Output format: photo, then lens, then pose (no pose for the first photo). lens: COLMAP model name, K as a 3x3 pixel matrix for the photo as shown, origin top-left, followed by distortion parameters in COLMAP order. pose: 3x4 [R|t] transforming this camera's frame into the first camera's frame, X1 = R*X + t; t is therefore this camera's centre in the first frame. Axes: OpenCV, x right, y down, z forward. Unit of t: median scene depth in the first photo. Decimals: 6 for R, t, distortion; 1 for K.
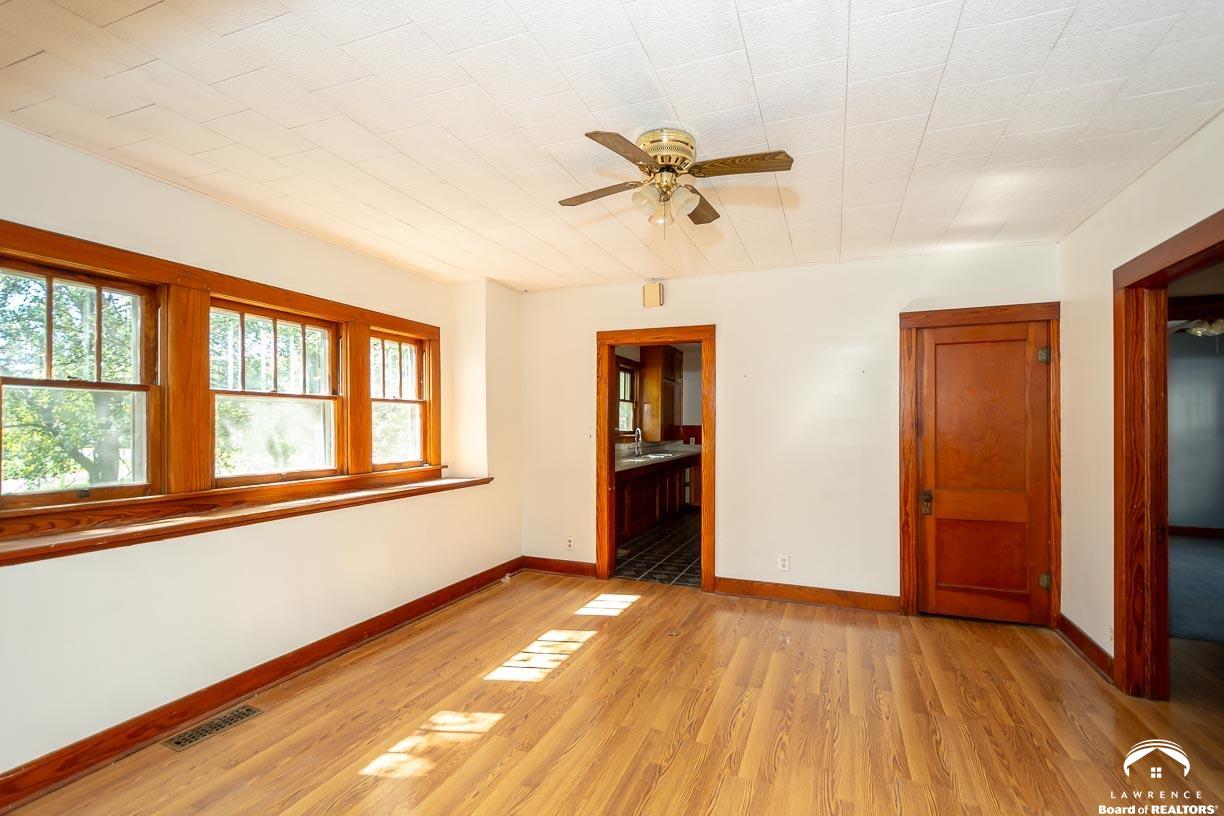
lens RADIAL K [[557.8, 0, 617.2], [0, 557.8, 431.3], [0, 0, 1]] dist [0.001420, 0.000029]
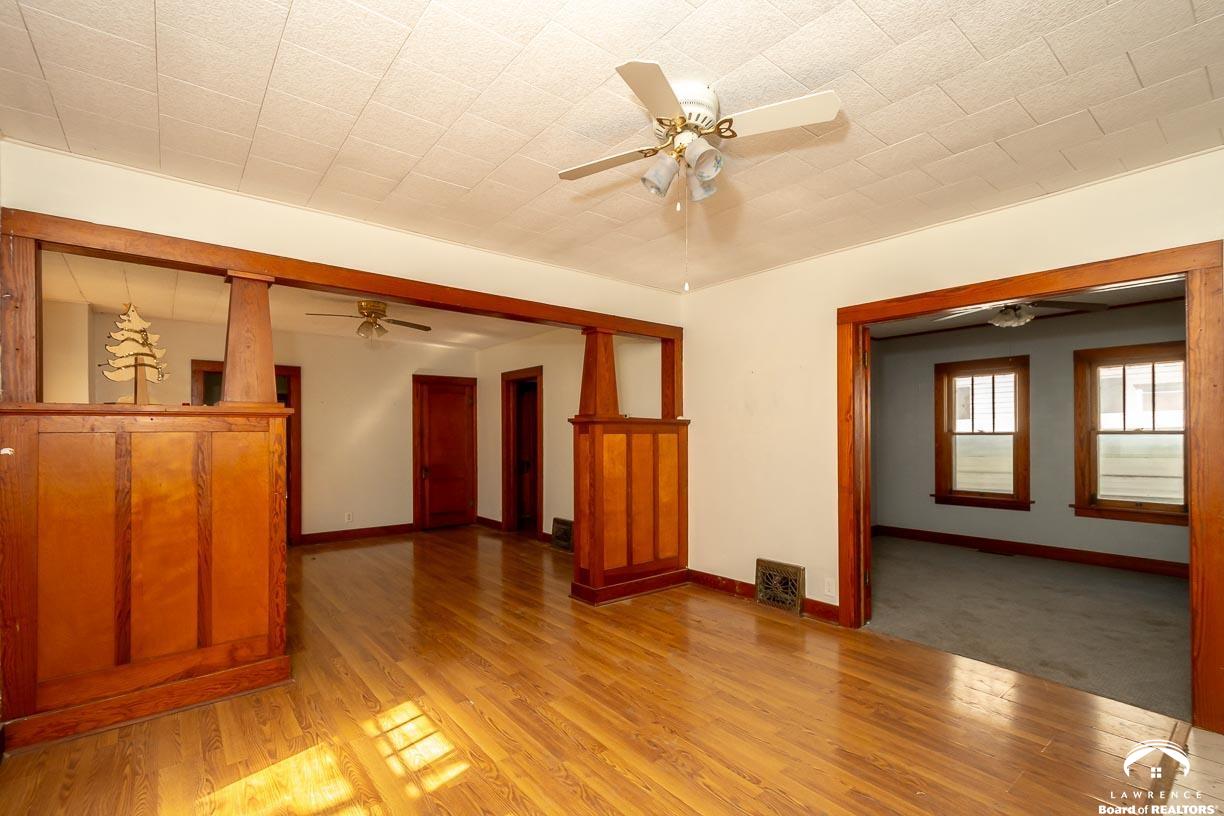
lens RADIAL K [[557.8, 0, 617.2], [0, 557.8, 431.3], [0, 0, 1]] dist [0.001420, 0.000029]
pose [[0.494089, 0.000100, 0.869411, -0.716919], [0.012670, 0.999893, -0.007316, 0.005827], [-0.869319, 0.014631, 0.494035, -0.490540]]
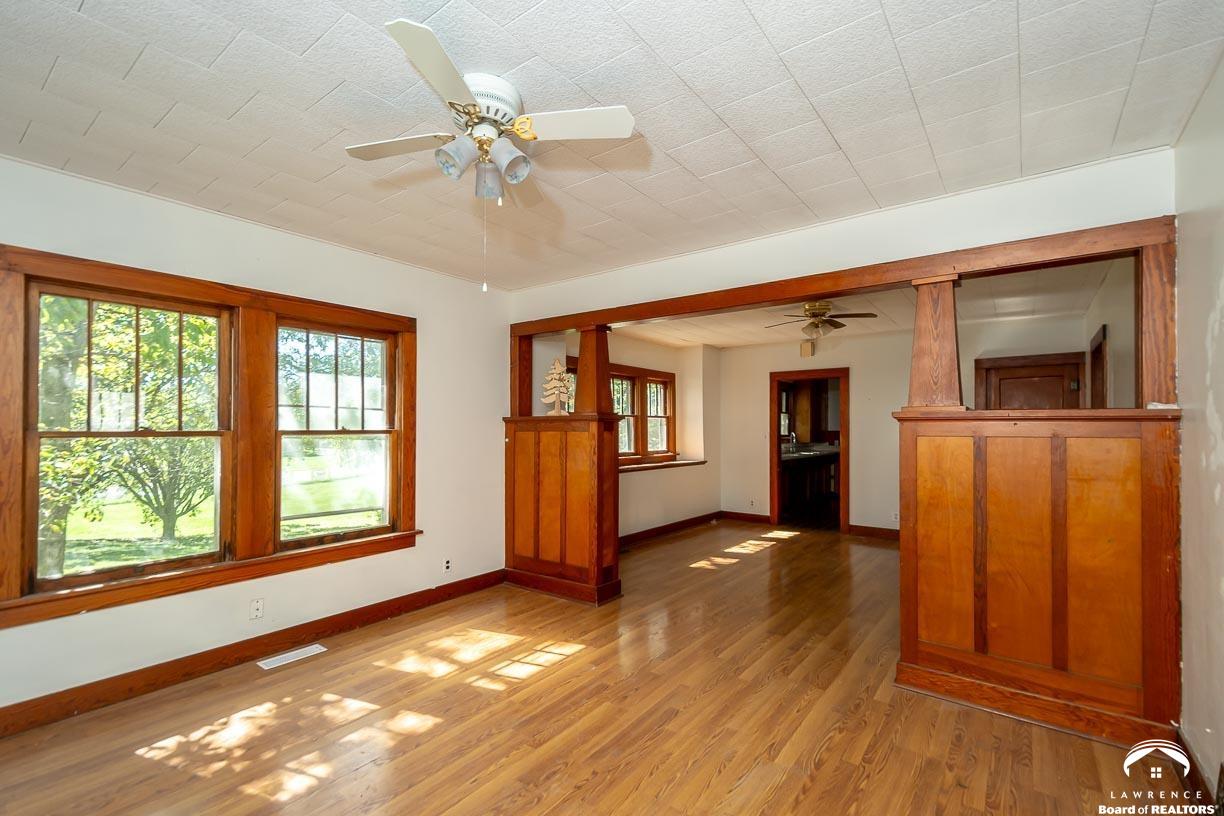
lens RADIAL K [[537.8, 0, 594.0], [0, 537.8, 424.8], [0, 0, 1]] dist [0.000465, 0.000001]
pose [[0.956521, -0.000052, -0.291663, -0.074150], [-0.006125, 0.999776, -0.020265, 0.008325], [0.291599, 0.021170, 0.956306, -0.687350]]
